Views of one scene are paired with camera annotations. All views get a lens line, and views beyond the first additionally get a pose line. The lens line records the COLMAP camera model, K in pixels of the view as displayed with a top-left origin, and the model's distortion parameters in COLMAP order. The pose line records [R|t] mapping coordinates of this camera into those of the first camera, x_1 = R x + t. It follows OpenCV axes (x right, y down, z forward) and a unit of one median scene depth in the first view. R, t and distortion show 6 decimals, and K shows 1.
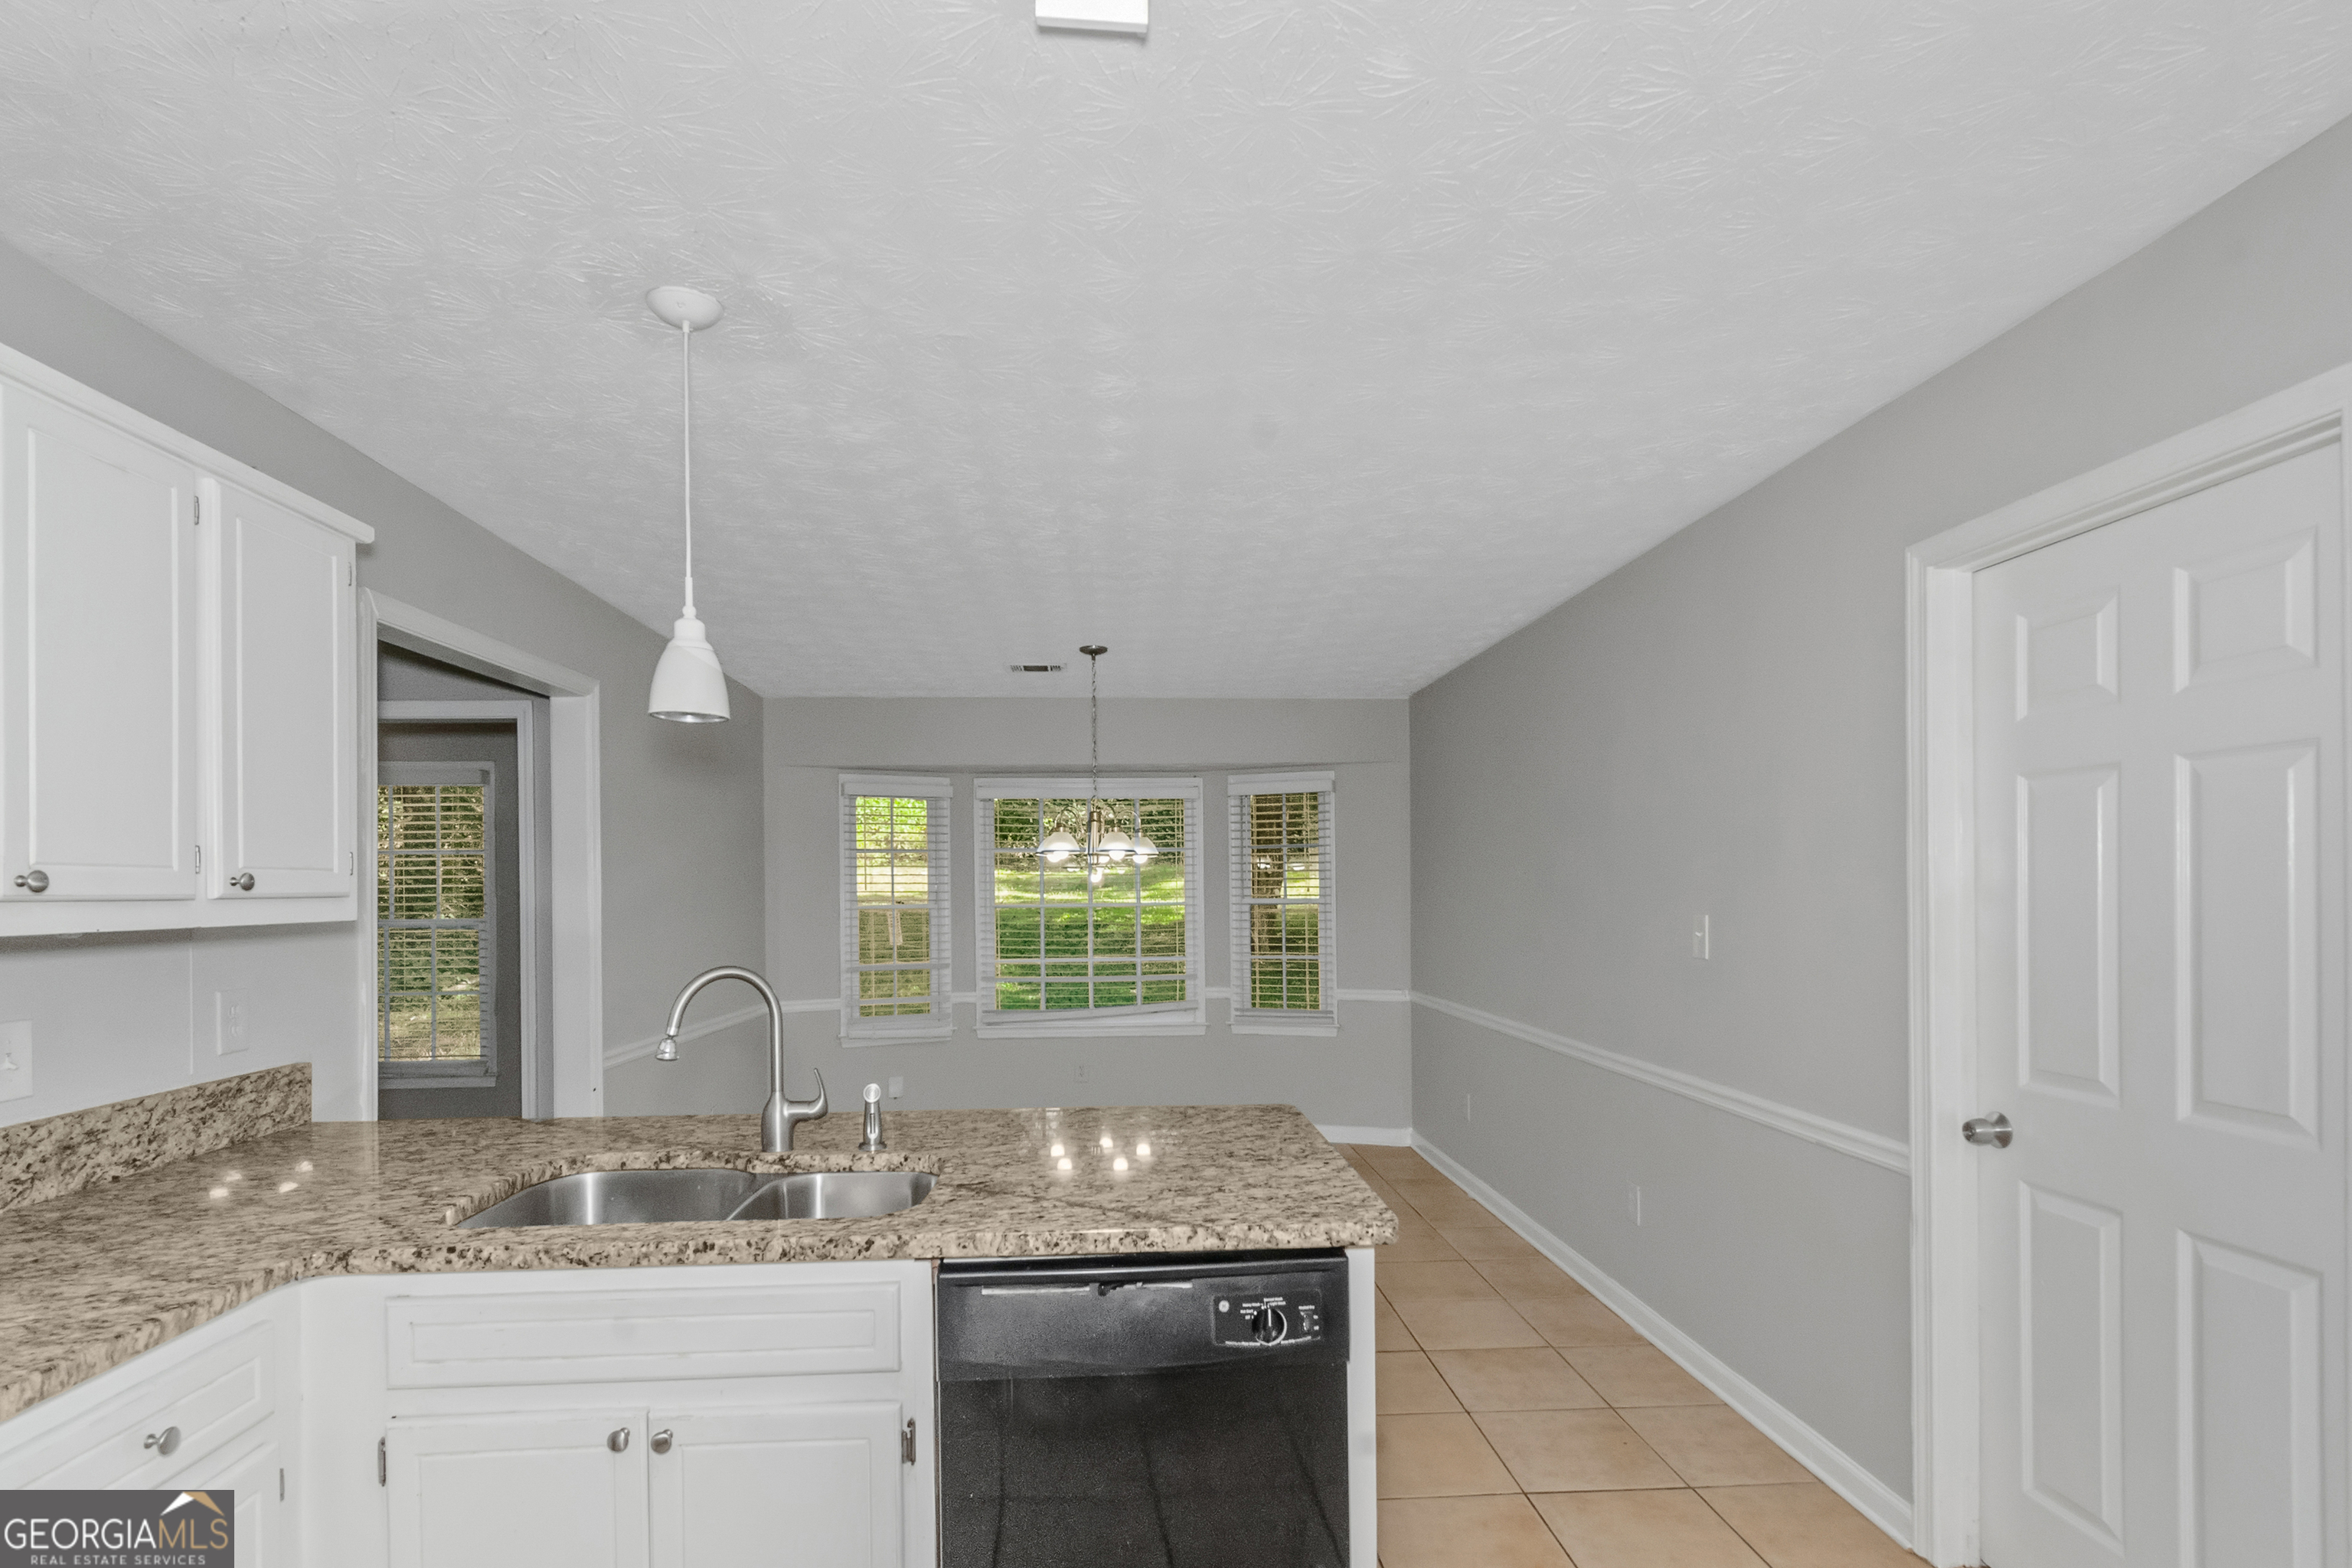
lens RADIAL K [[1140.7, 0, 1202.4], [0, 1140.7, 886.1], [0, 0, 1]] dist [0.000366, -0.001260]
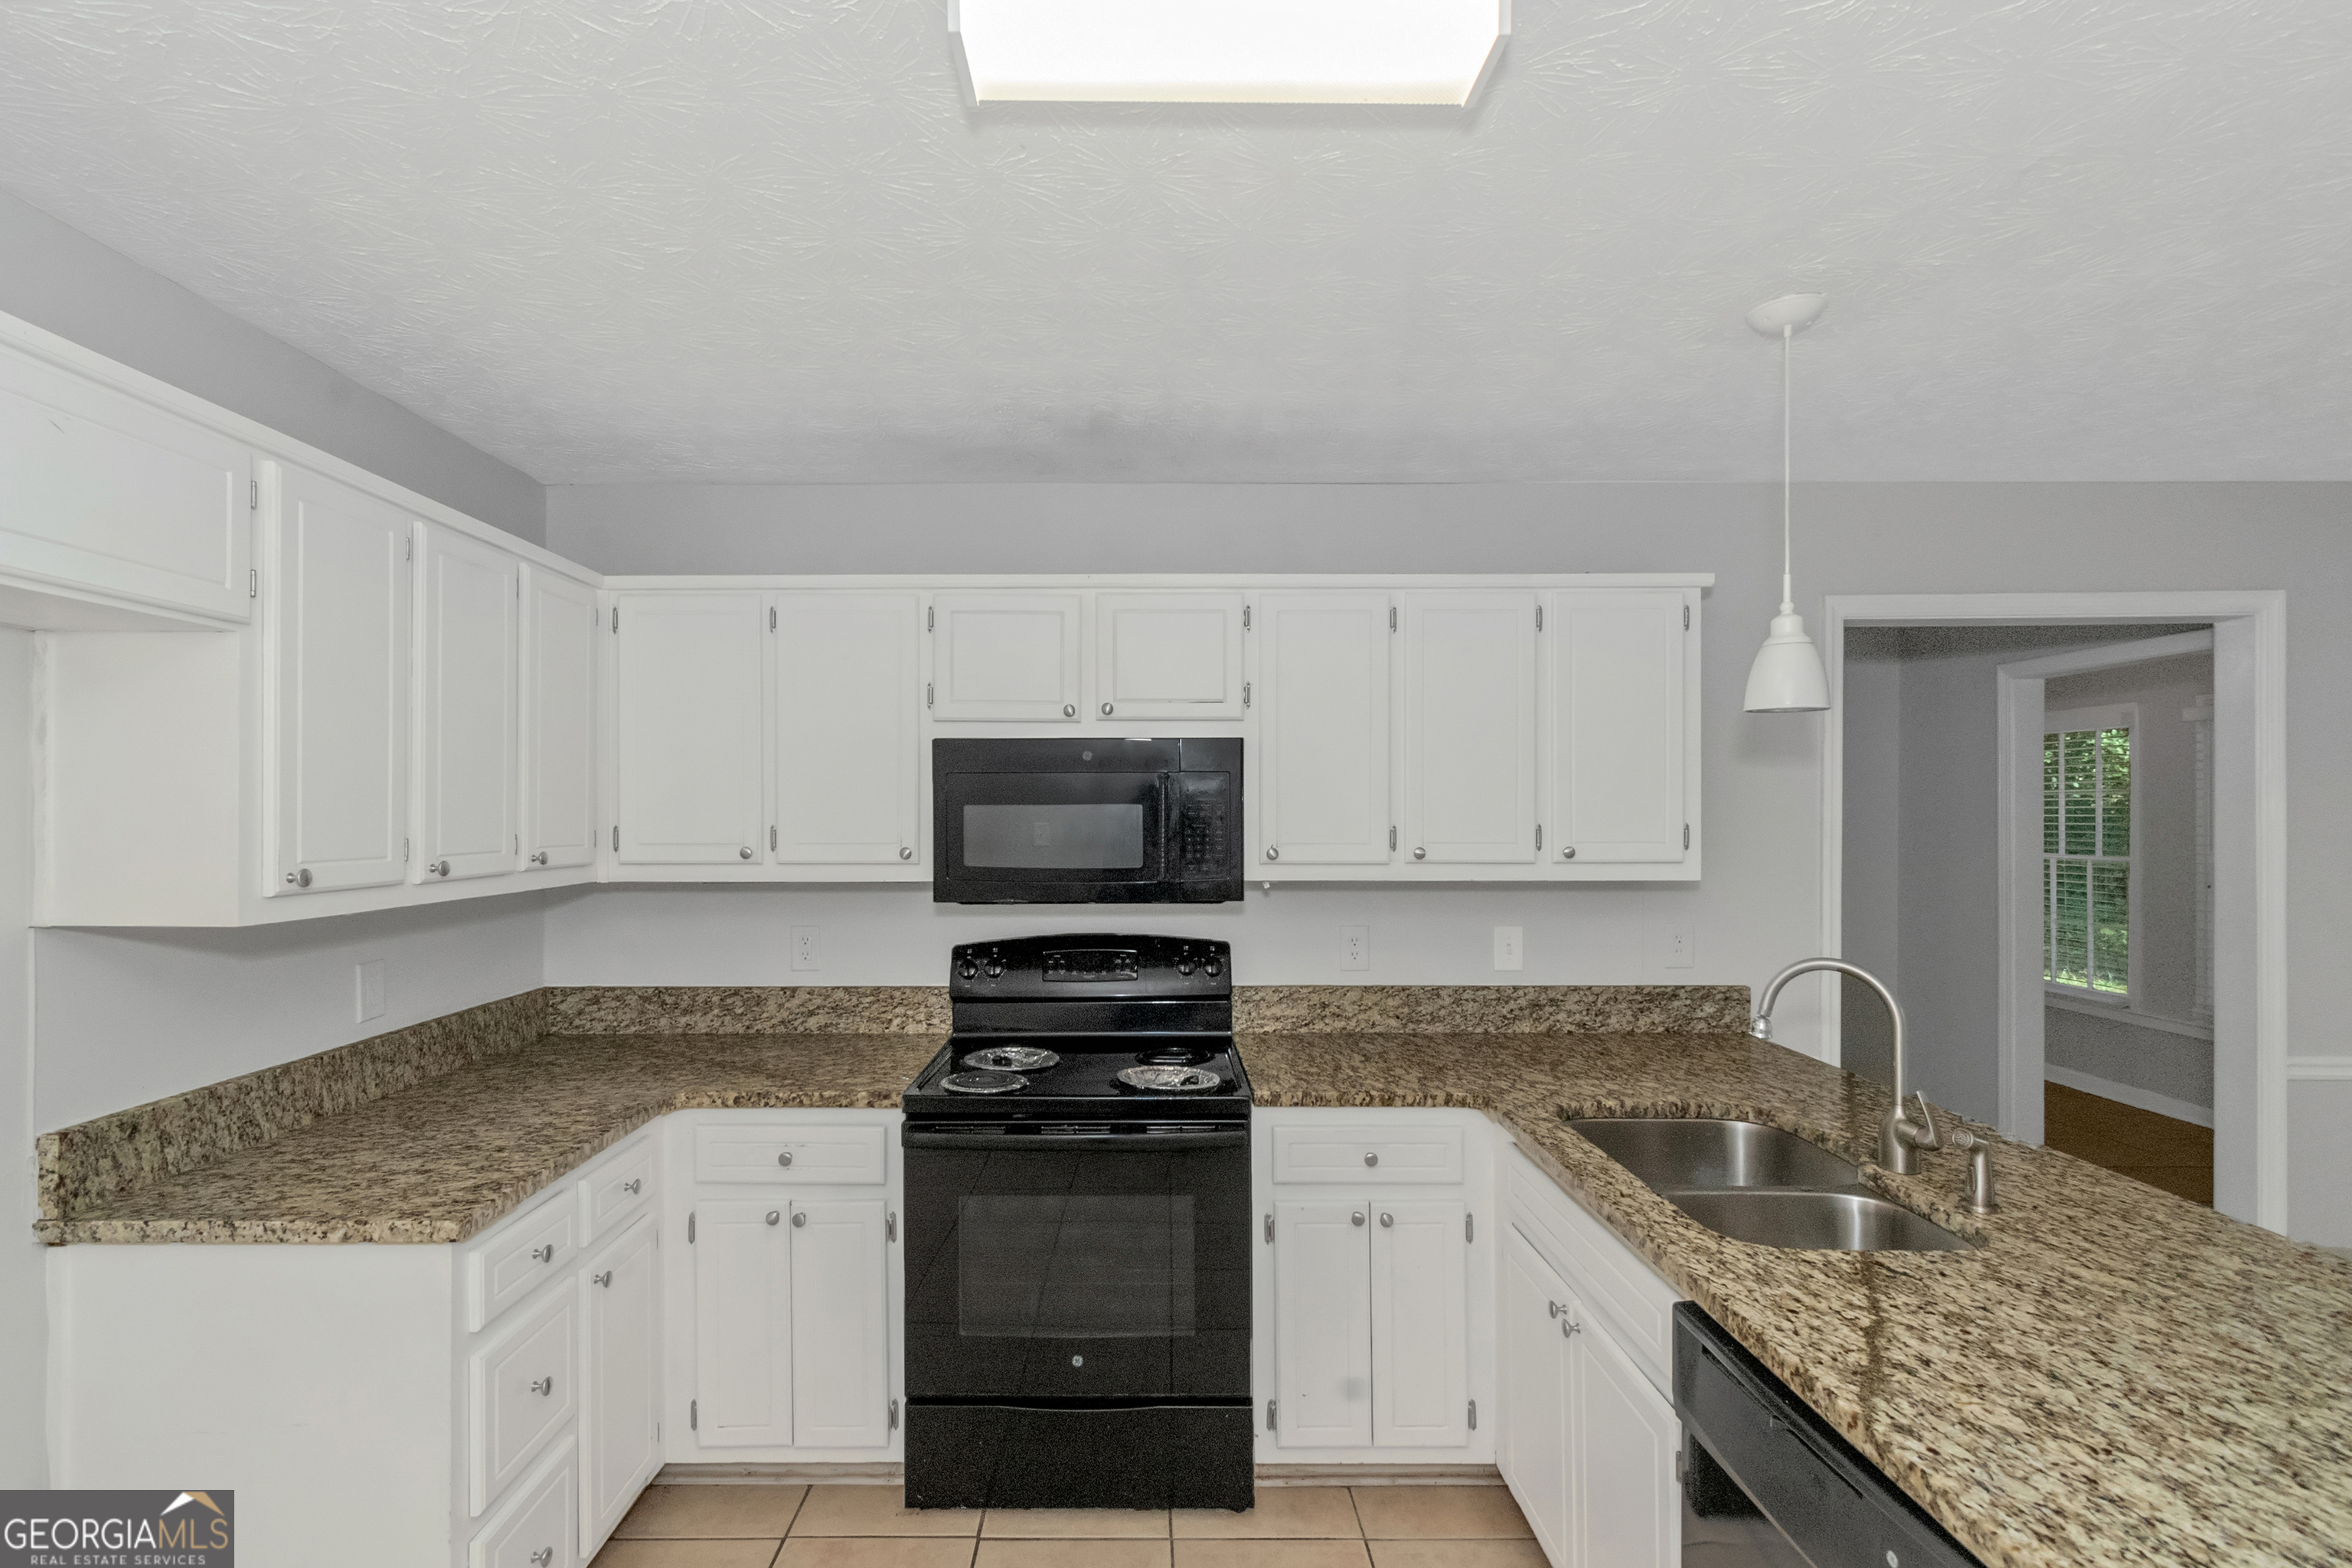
lens RADIAL K [[1113.0, 0, 1151.5], [0, 1113.0, 789.5], [0, 0, 1]] dist [0.001345, -0.000743]
pose [[-0.095092, -0.001546, -0.995467, 0.594423], [0.002620, 0.999995, -0.001803, -0.074781], [0.995465, -0.002780, -0.095087, 0.513020]]
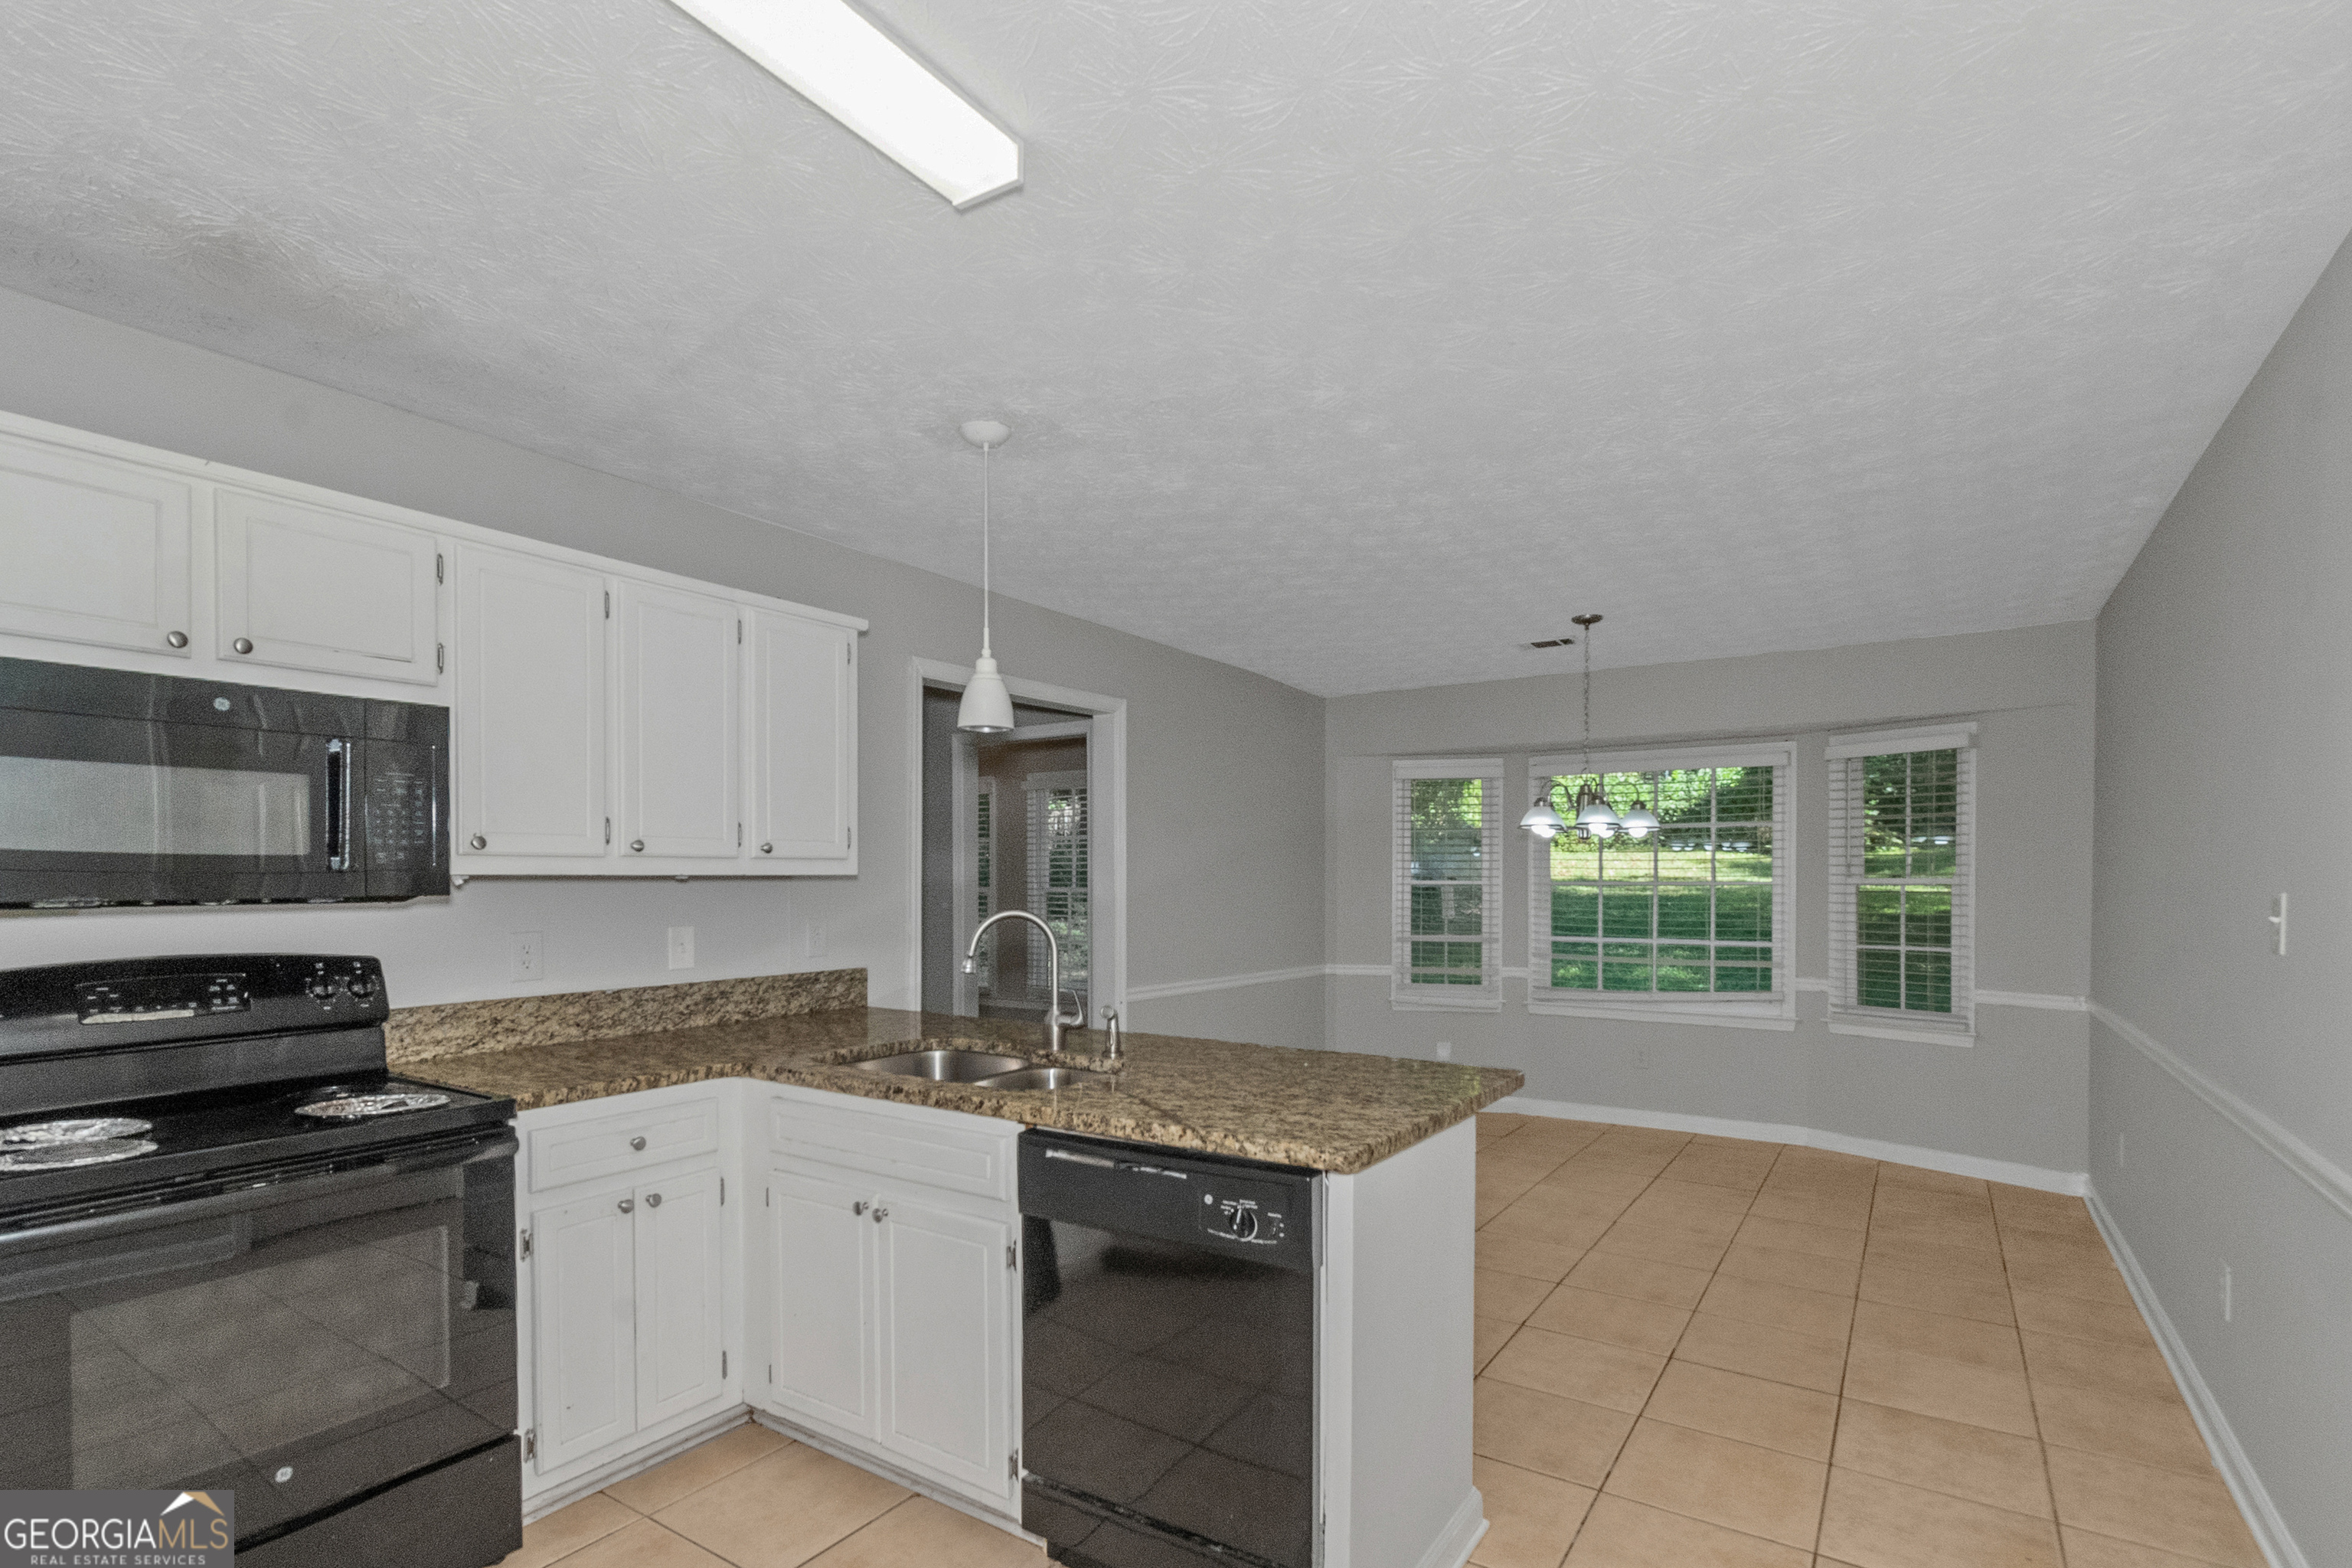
lens RADIAL K [[1140.7, 0, 1202.4], [0, 1140.7, 886.1], [0, 0, 1]] dist [0.000366, -0.001260]
pose [[0.792058, 0.009972, -0.610364, 0.598442], [-0.002752, 0.999915, 0.012765, 0.025024], [0.610439, -0.008430, 0.792018, 0.055765]]
